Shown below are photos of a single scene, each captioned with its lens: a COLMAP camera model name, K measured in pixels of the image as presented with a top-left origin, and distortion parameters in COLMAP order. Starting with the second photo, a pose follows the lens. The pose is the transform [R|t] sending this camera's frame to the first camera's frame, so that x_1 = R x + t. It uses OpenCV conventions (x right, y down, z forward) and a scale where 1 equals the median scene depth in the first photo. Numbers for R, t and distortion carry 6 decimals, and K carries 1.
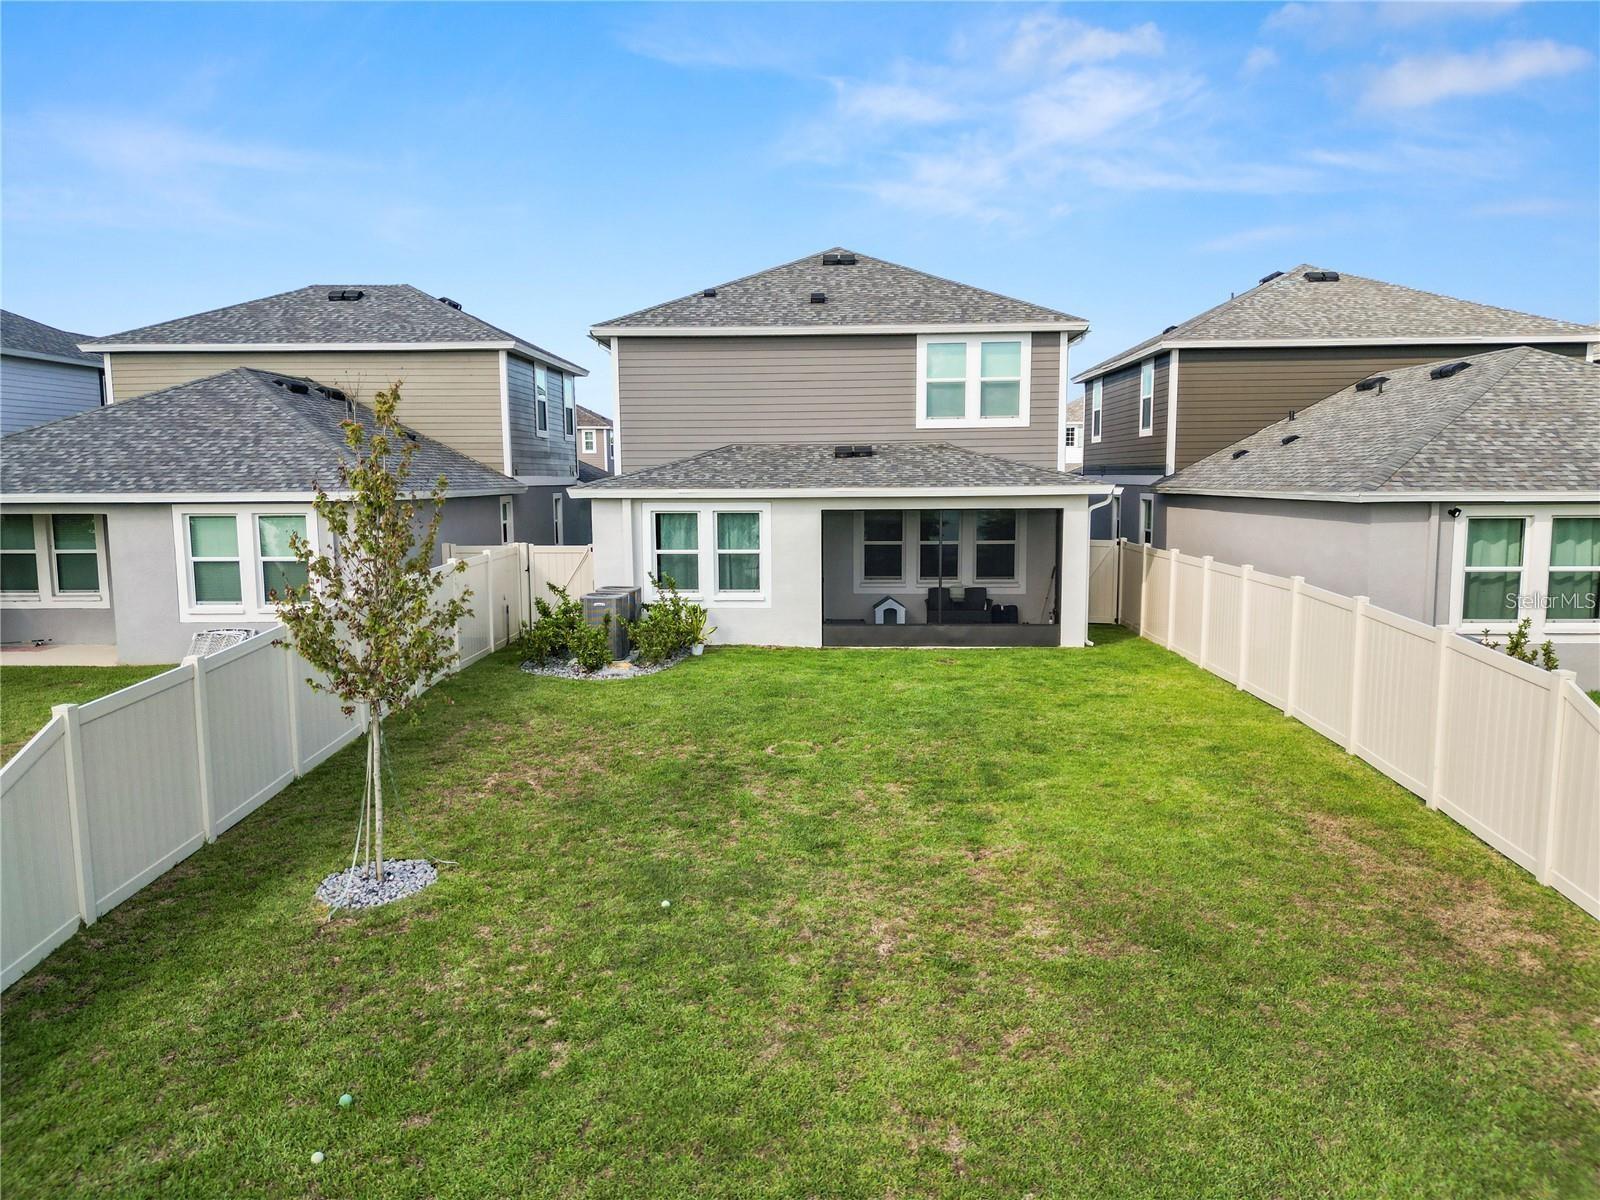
lens RADIAL K [[1119.6, 0, 800.0], [0, 1119.6, 600.0], [0, 0, 1]] dist [0.059565, -0.059705]
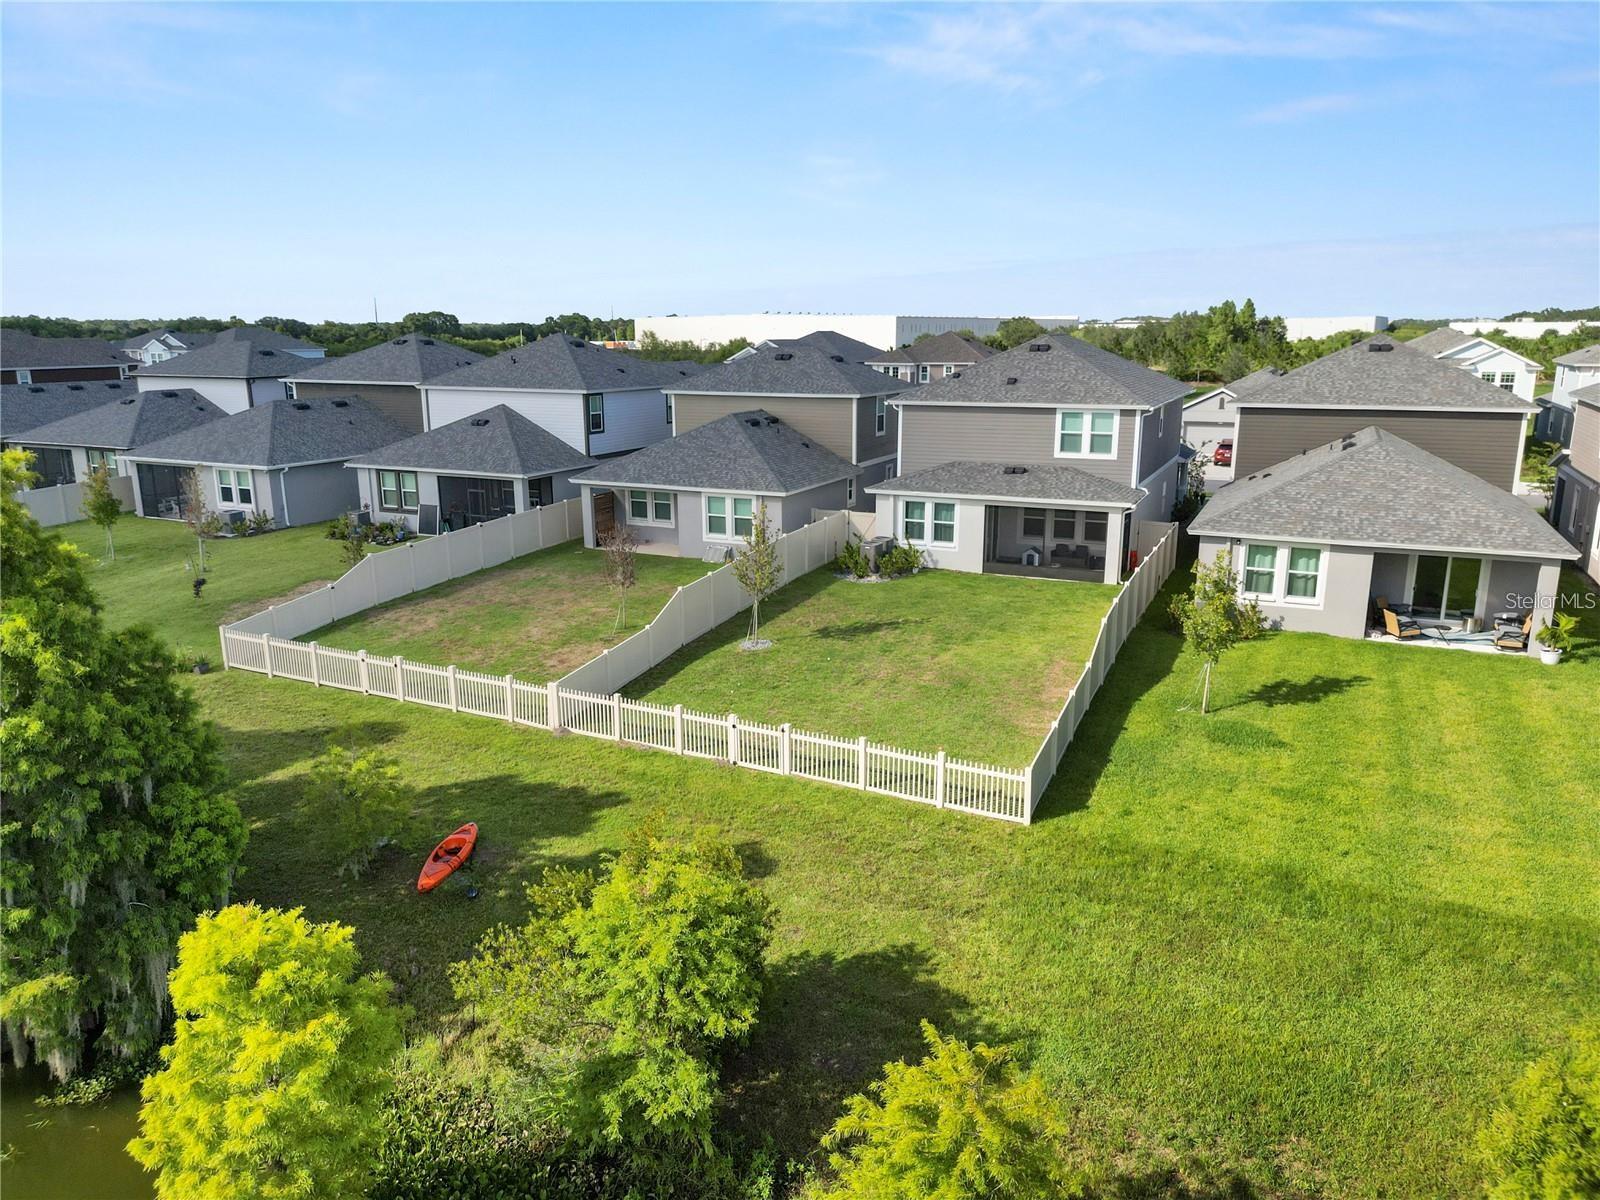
lens RADIAL K [[1119.6, 0, 800.0], [0, 1119.6, 600.0], [0, 0, 1]] dist [0.059565, -0.059705]
pose [[0.920198, 0.095558, -0.379611, 0.490429], [-0.047104, 0.989731, 0.134956, -0.166629], [0.388609, -0.106305, 0.915250, -0.976179]]
